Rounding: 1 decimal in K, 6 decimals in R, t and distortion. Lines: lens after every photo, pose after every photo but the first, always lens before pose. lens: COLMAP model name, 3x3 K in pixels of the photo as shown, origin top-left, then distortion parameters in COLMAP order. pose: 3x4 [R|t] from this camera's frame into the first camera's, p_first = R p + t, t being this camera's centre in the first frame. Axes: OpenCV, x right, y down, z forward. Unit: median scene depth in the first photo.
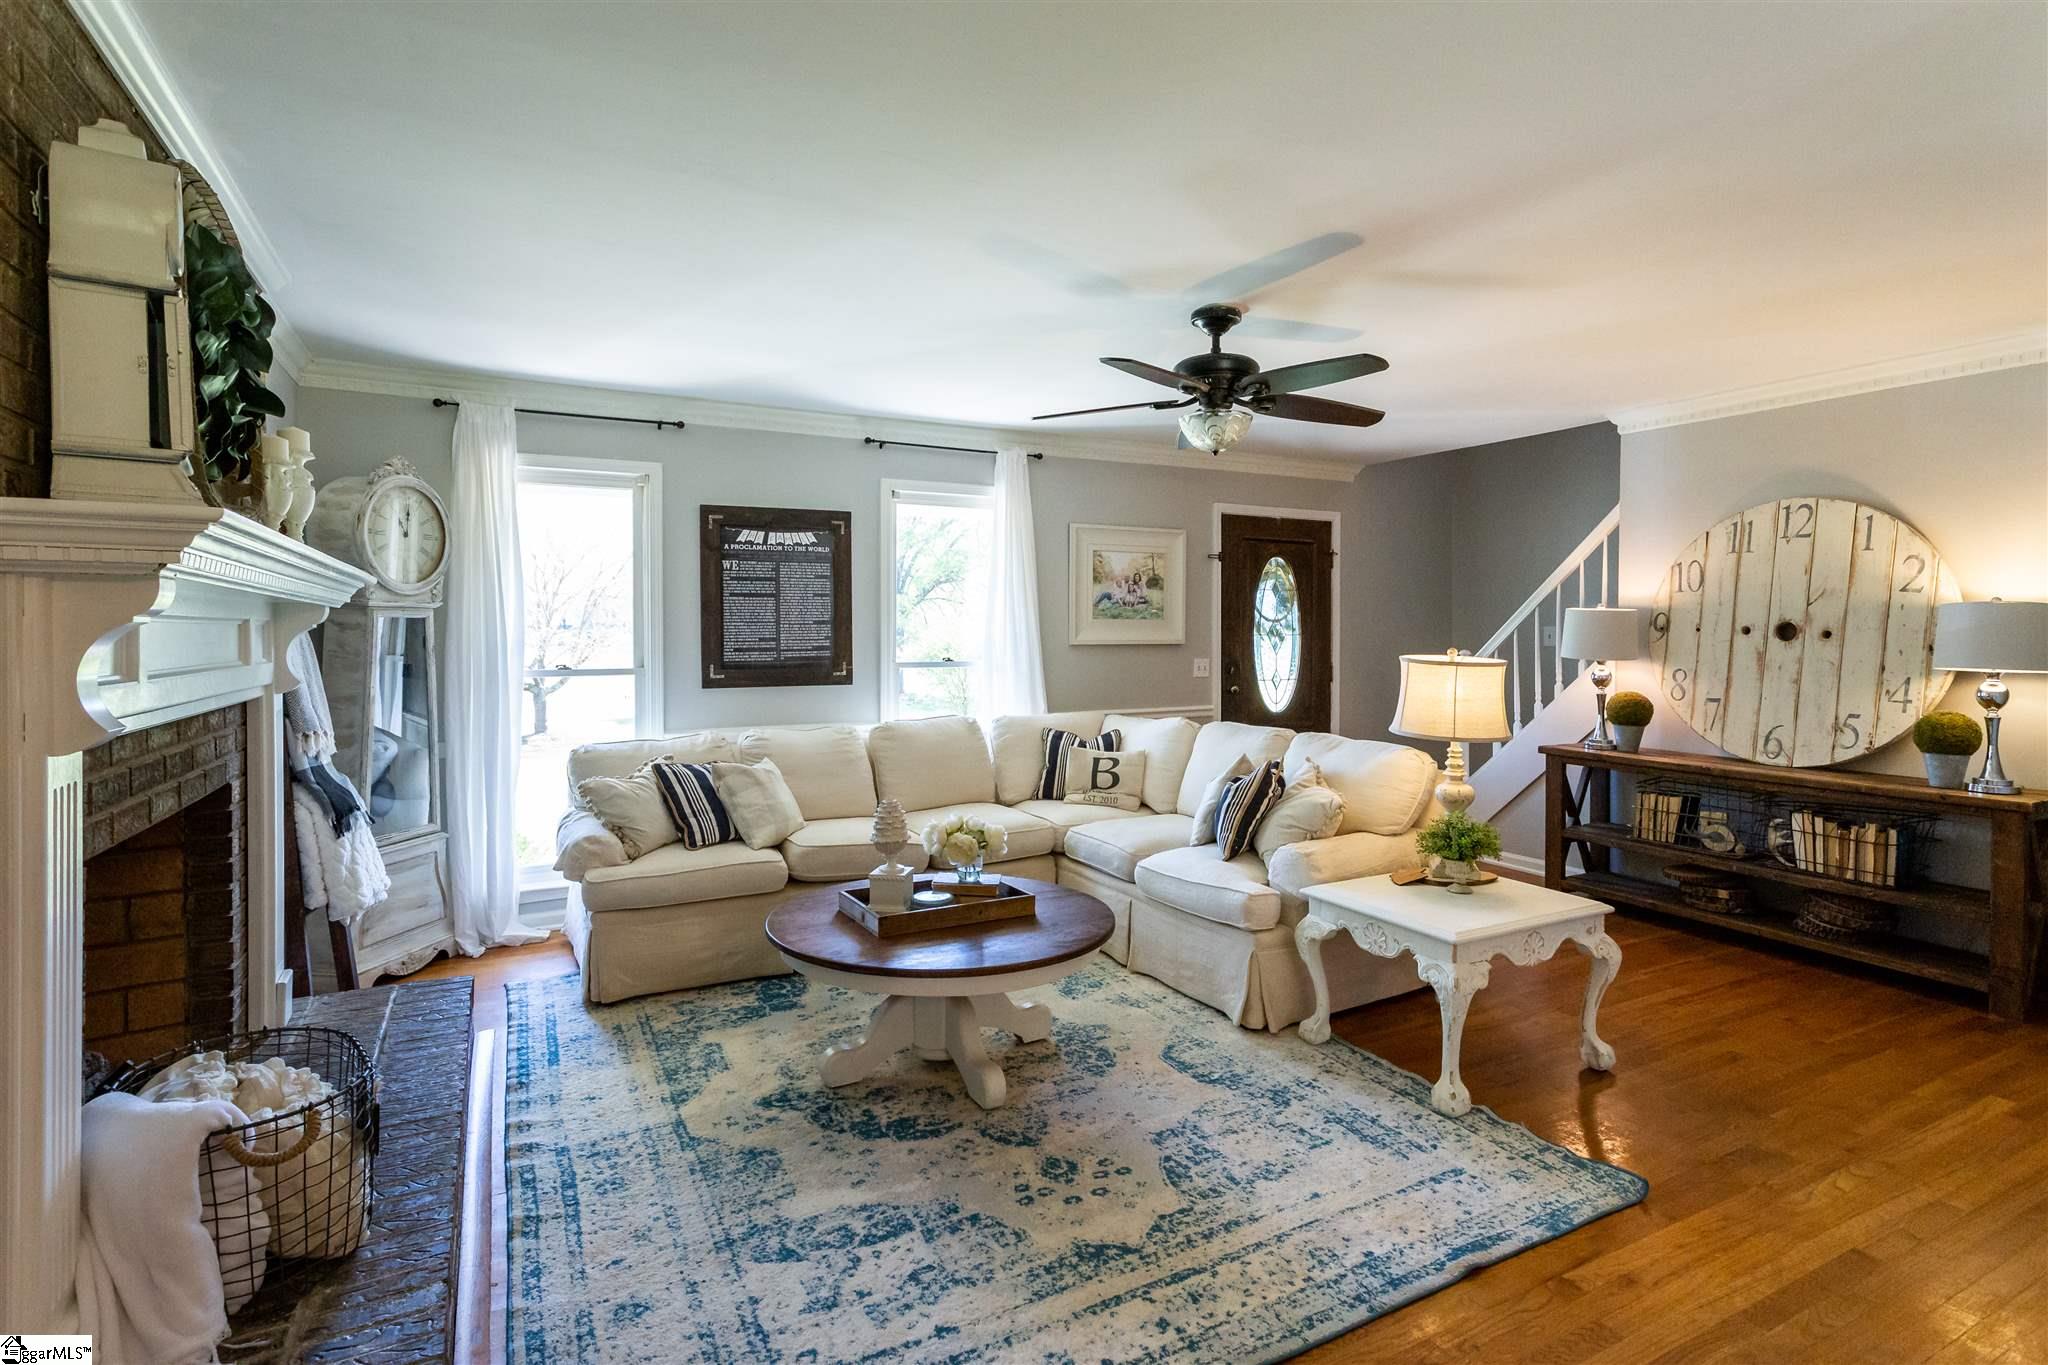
lens RADIAL K [[1019.2, 0, 1028.0], [0, 1019.2, 633.7], [0, 0, 1]] dist [0.009067, 0.002850]
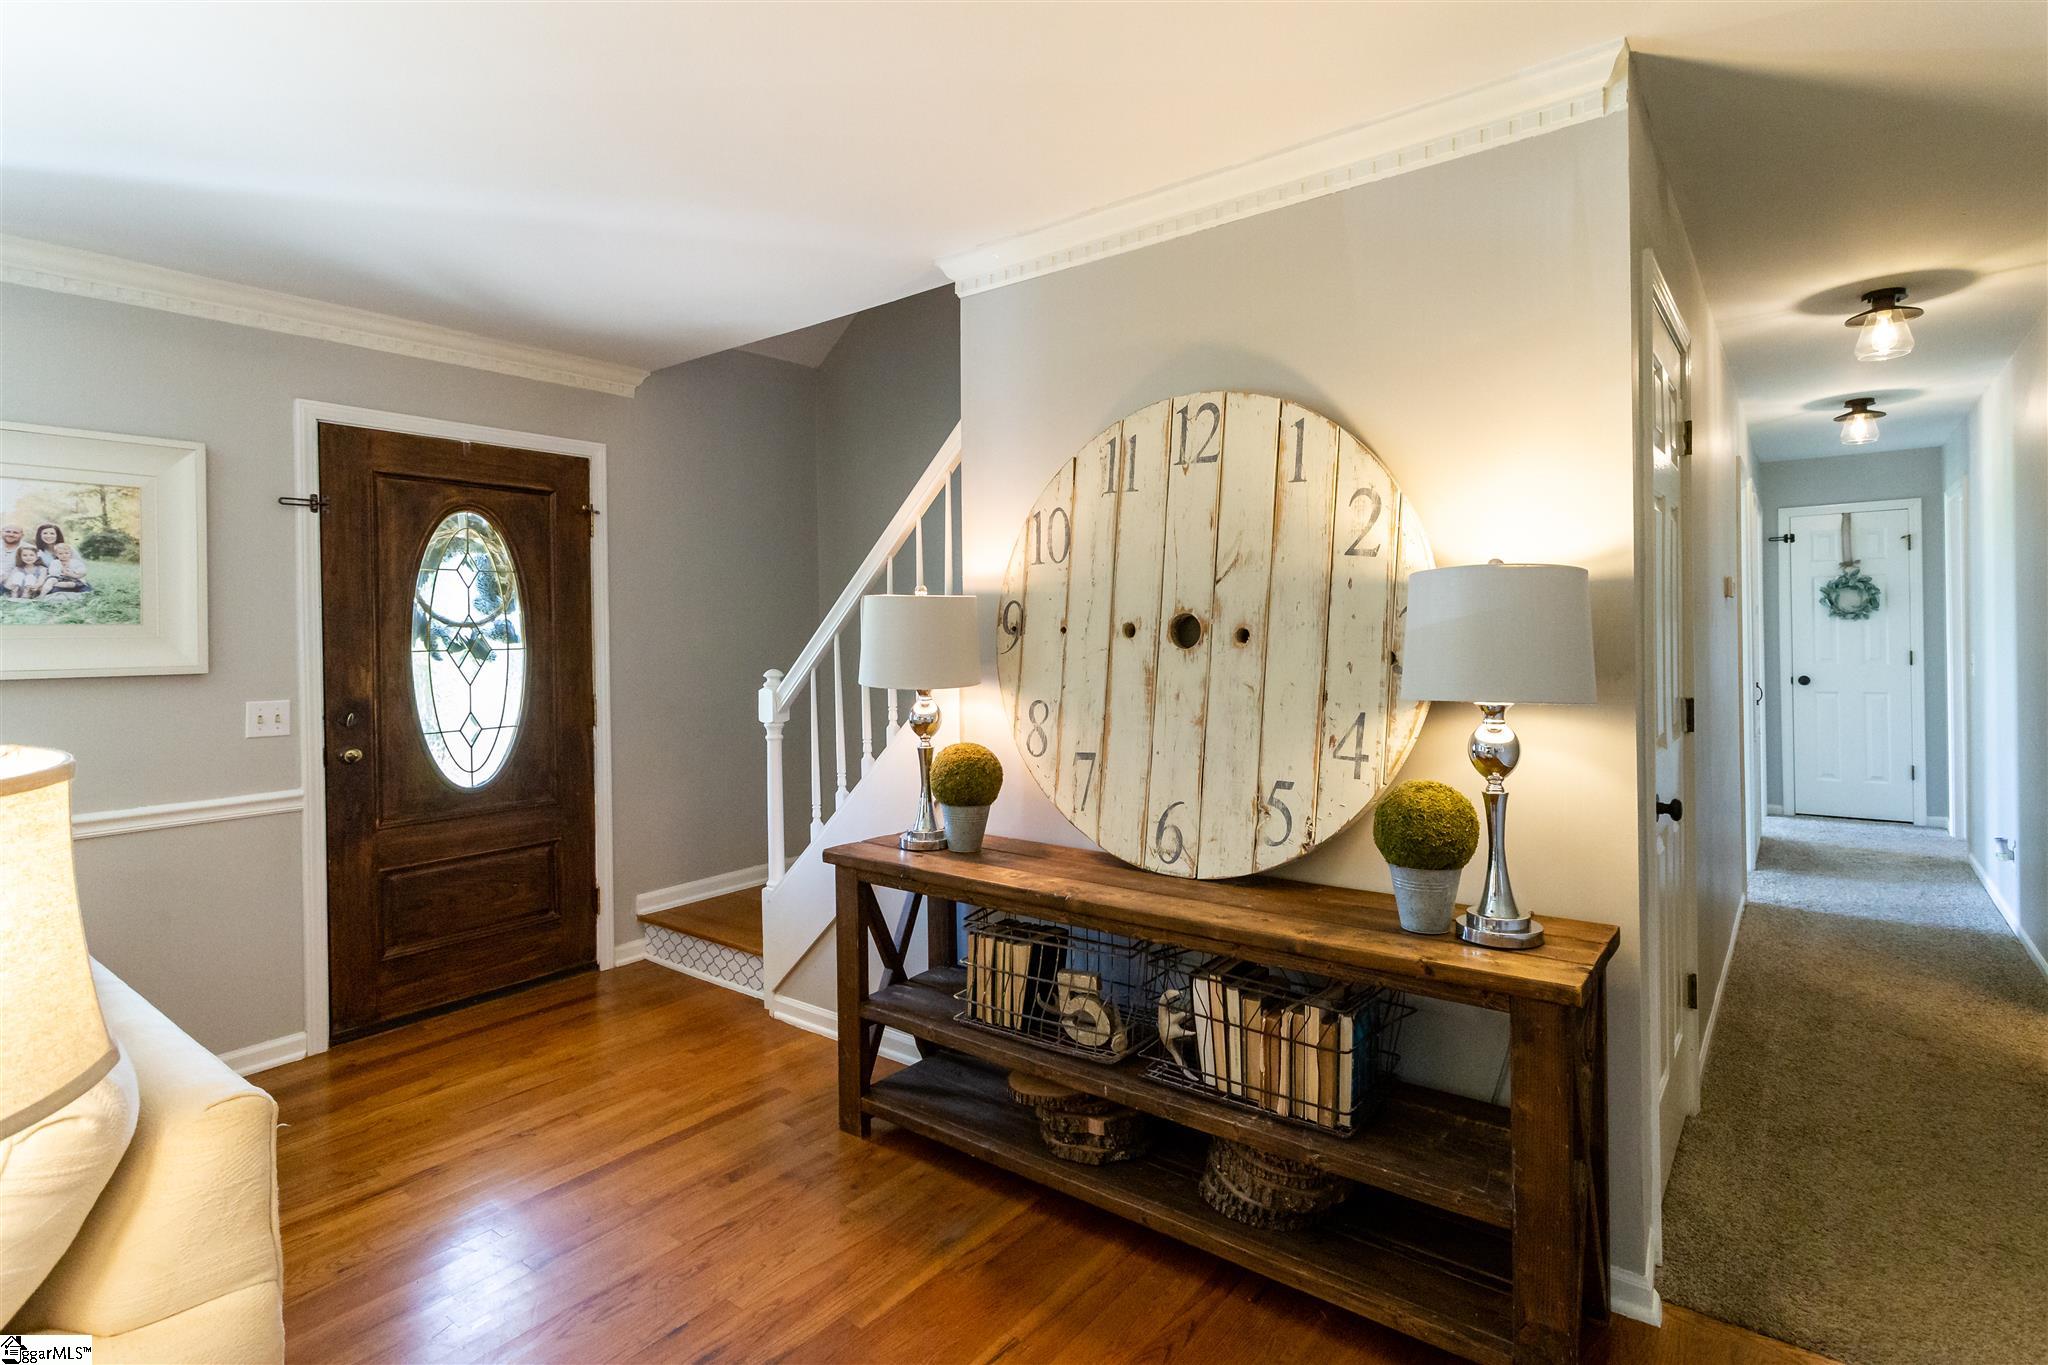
lens RADIAL K [[1019.2, 0, 1028.0], [0, 1019.2, 633.7], [0, 0, 1]] dist [0.009067, 0.002850]
pose [[0.913198, -0.016071, 0.407200, 0.432371], [0.018698, 0.999822, -0.002472, -0.001019], [-0.407088, 0.009871, 0.913336, 0.524851]]
